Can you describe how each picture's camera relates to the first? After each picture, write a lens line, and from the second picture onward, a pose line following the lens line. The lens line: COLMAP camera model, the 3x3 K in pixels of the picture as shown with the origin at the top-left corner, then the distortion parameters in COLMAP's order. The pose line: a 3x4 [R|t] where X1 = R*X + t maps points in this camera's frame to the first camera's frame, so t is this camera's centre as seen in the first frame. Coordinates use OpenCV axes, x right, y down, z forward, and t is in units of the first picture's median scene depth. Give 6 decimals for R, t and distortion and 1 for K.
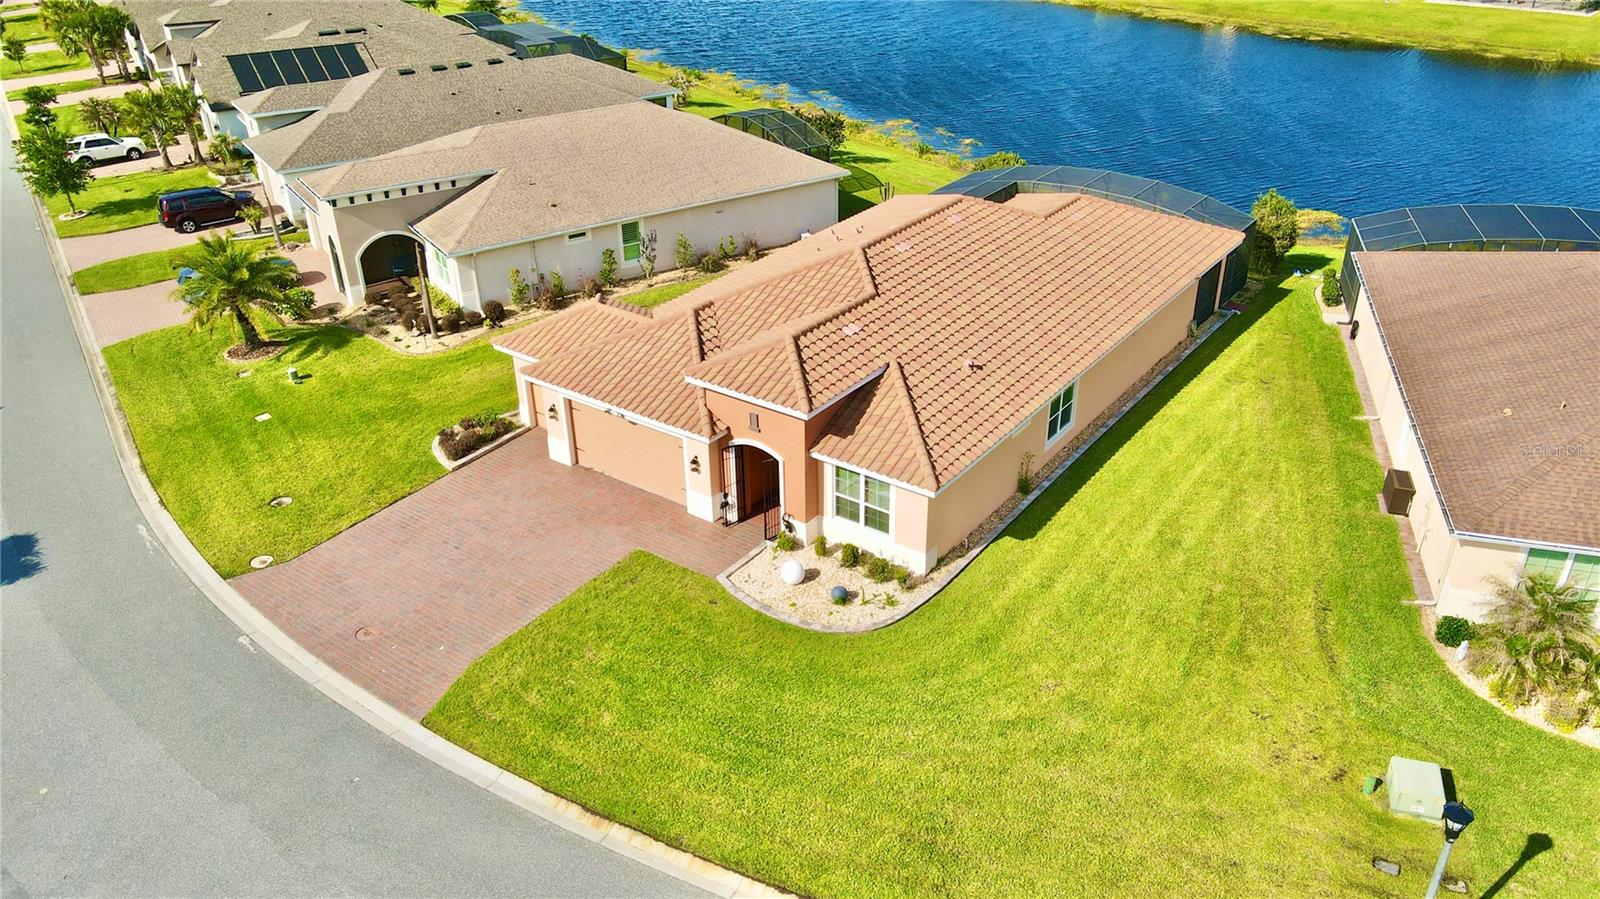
lens RADIAL K [[1177.8, 0, 802.9], [0, 1177.8, 449.0], [0, 0, 1]] dist [0.010678, 0.011724]
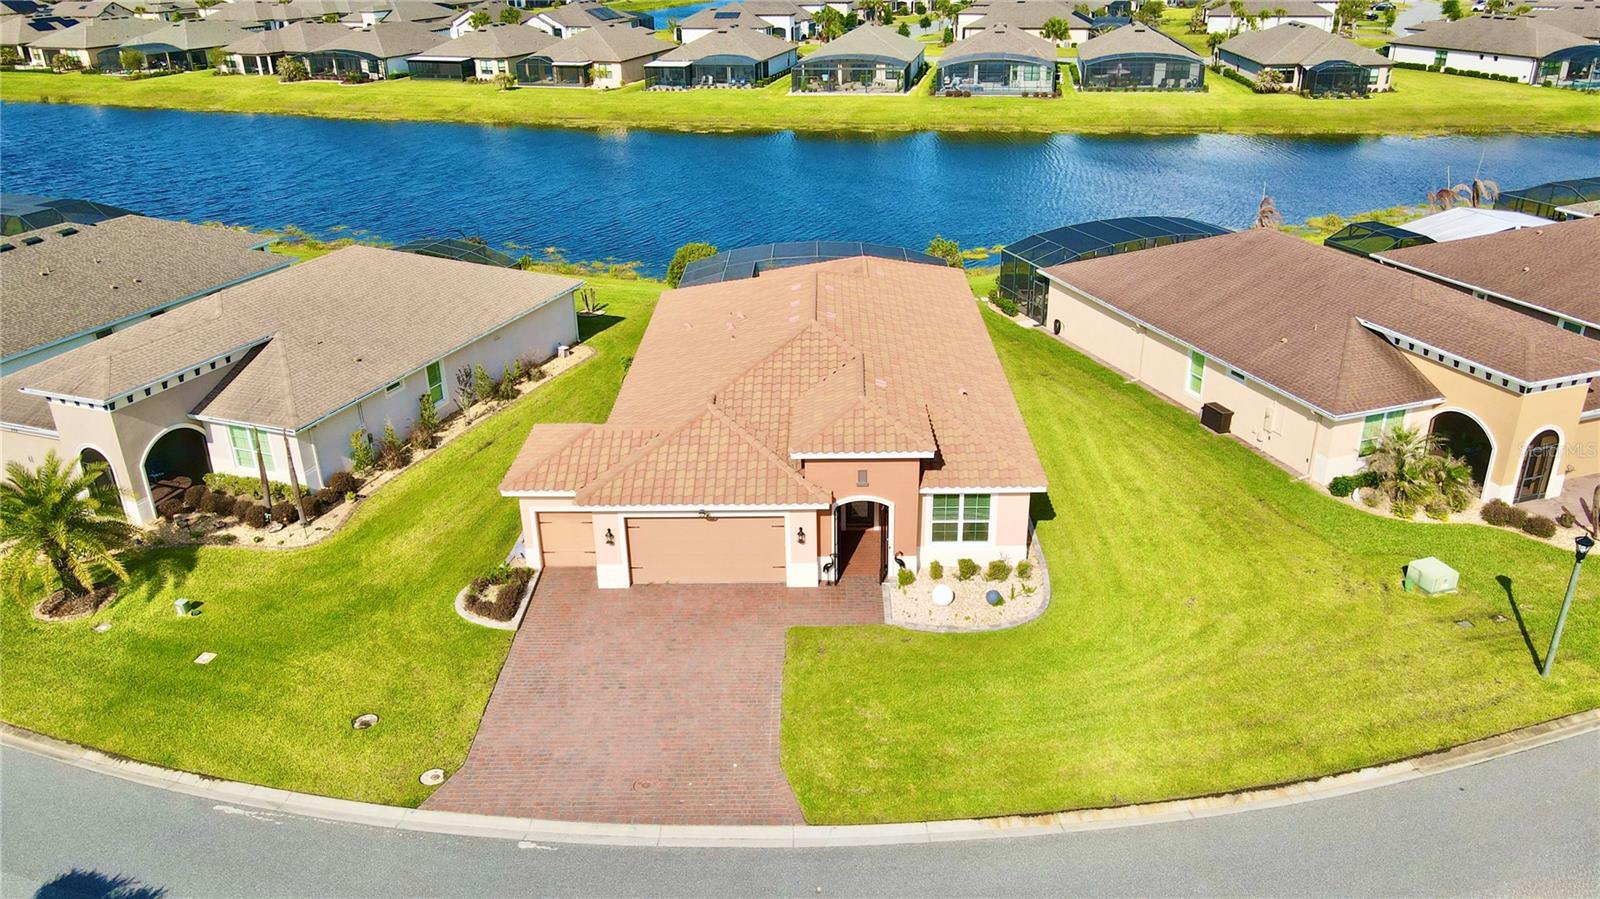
lens RADIAL K [[1177.8, 0, 800.1], [0, 1177.8, 446.8], [0, 0, 1]] dist [0.010678, 0.011724]
pose [[0.817204, -0.232455, 0.527392, -0.571031], [0.280011, 0.959936, -0.010778, -0.047640], [-0.503757, 0.156483, 0.849554, 0.078624]]
